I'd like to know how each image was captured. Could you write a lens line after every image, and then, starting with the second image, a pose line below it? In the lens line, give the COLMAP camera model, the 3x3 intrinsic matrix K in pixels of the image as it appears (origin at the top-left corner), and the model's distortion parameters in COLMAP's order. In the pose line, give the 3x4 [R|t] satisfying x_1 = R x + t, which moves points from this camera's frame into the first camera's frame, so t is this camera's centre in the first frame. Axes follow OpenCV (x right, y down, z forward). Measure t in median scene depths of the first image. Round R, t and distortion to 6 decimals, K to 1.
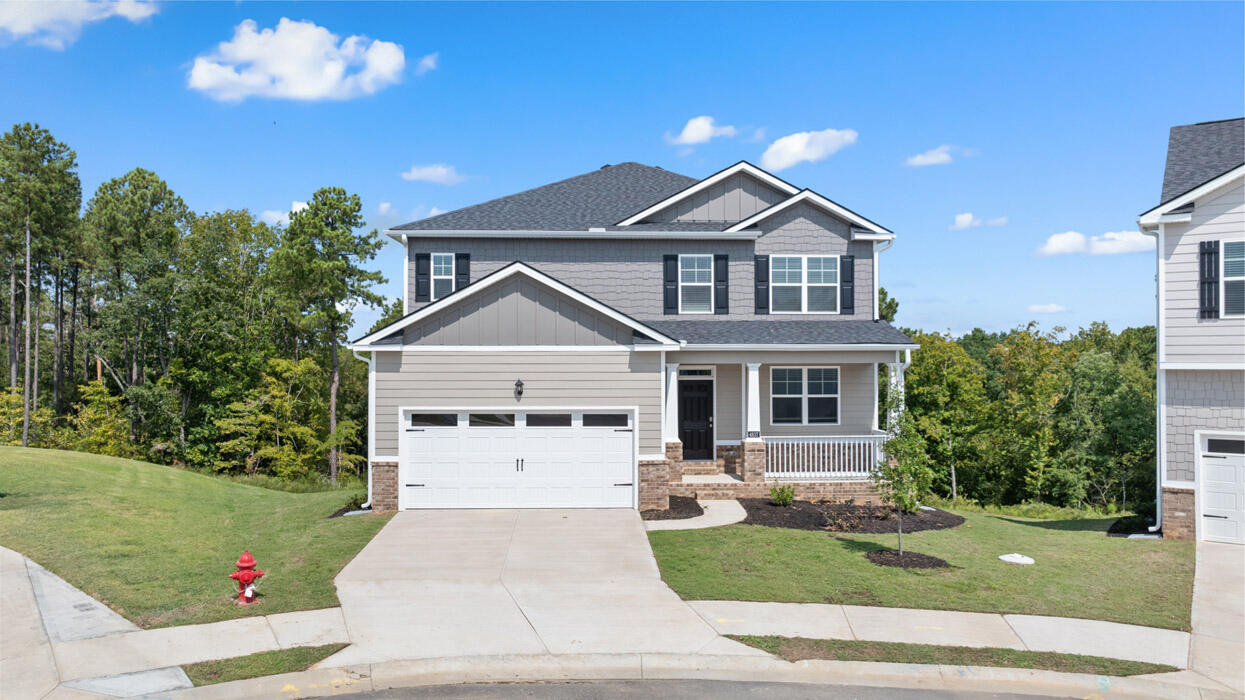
lens RADIAL K [[892.2, 0, 622.5], [0, 892.2, 350.0], [0, 0, 1]] dist [-0.006121, -0.001521]
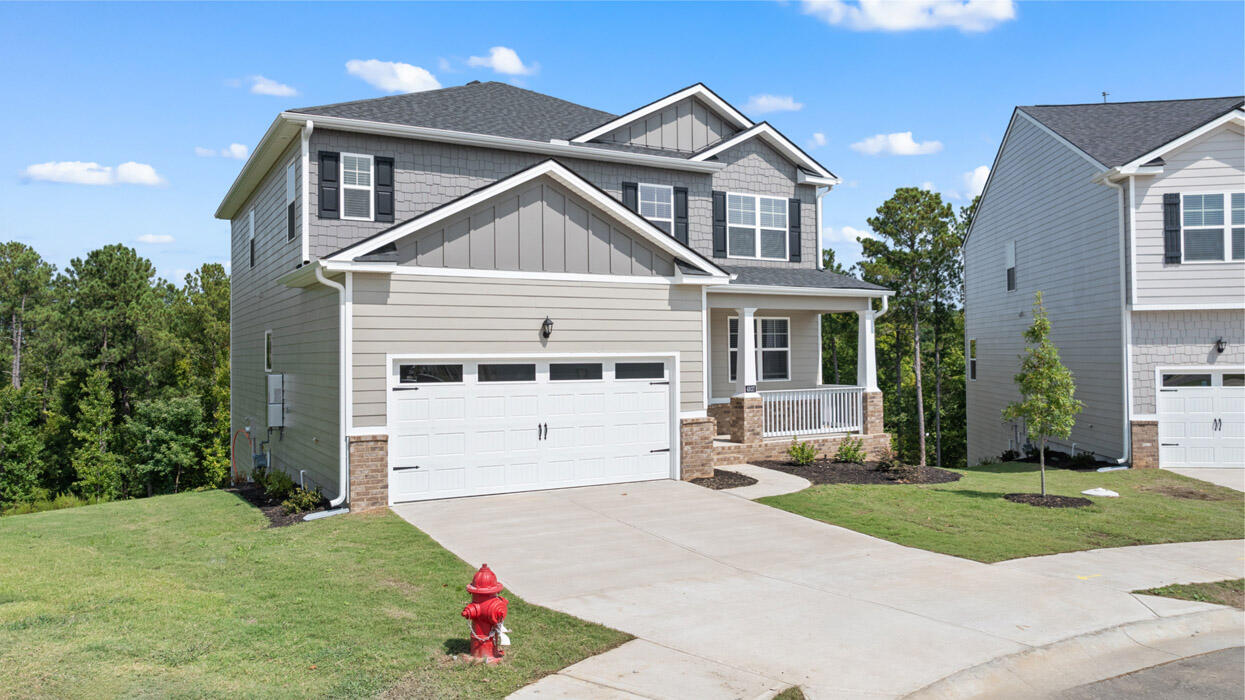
lens RADIAL K [[899.7, 0, 642.7], [0, 899.7, 332.7], [0, 0, 1]] dist [-0.008656, -0.000008]
pose [[0.887593, 0.002833, 0.460620, -0.356020], [0.004881, 0.999867, -0.015553, 0.052849], [-0.460602, 0.016053, 0.887461, 0.264910]]
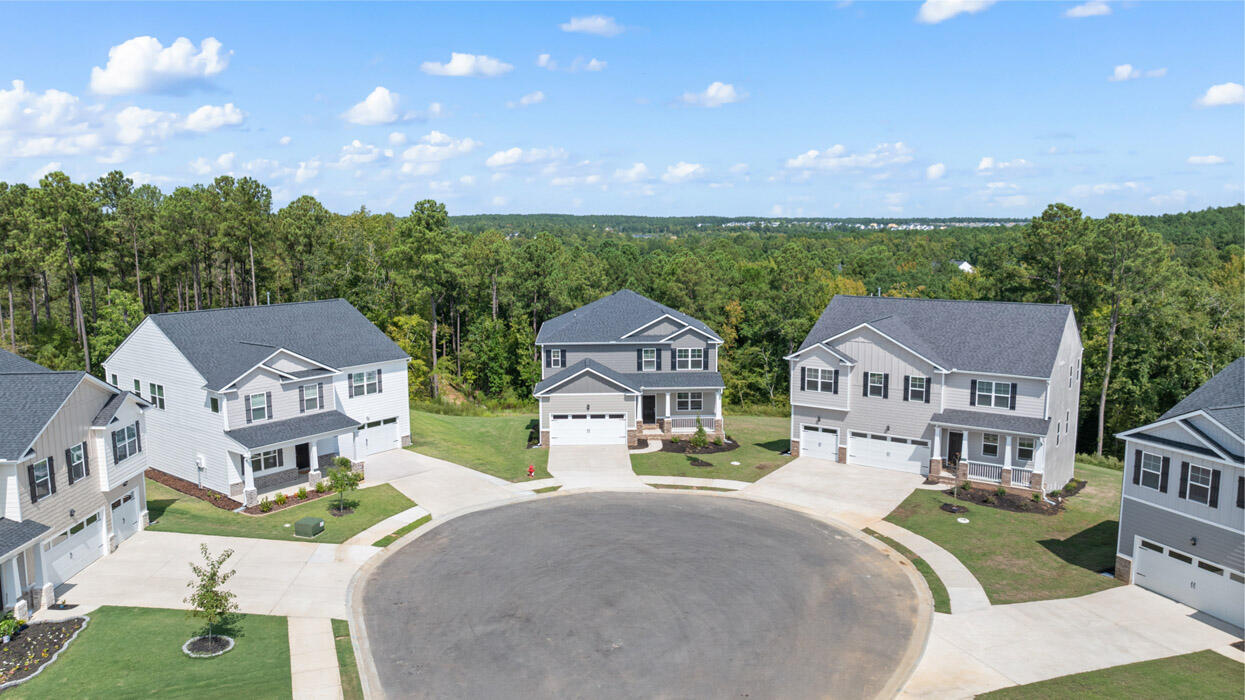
lens RADIAL K [[892.2, 0, 622.5], [0, 892.2, 350.0], [0, 0, 1]] dist [-0.006121, -0.001521]
pose [[0.999997, -0.002147, 0.000674, 0.000063], [0.002021, 0.988625, 0.150387, -0.554670], [-0.000989, -0.150385, 0.988627, -1.814307]]
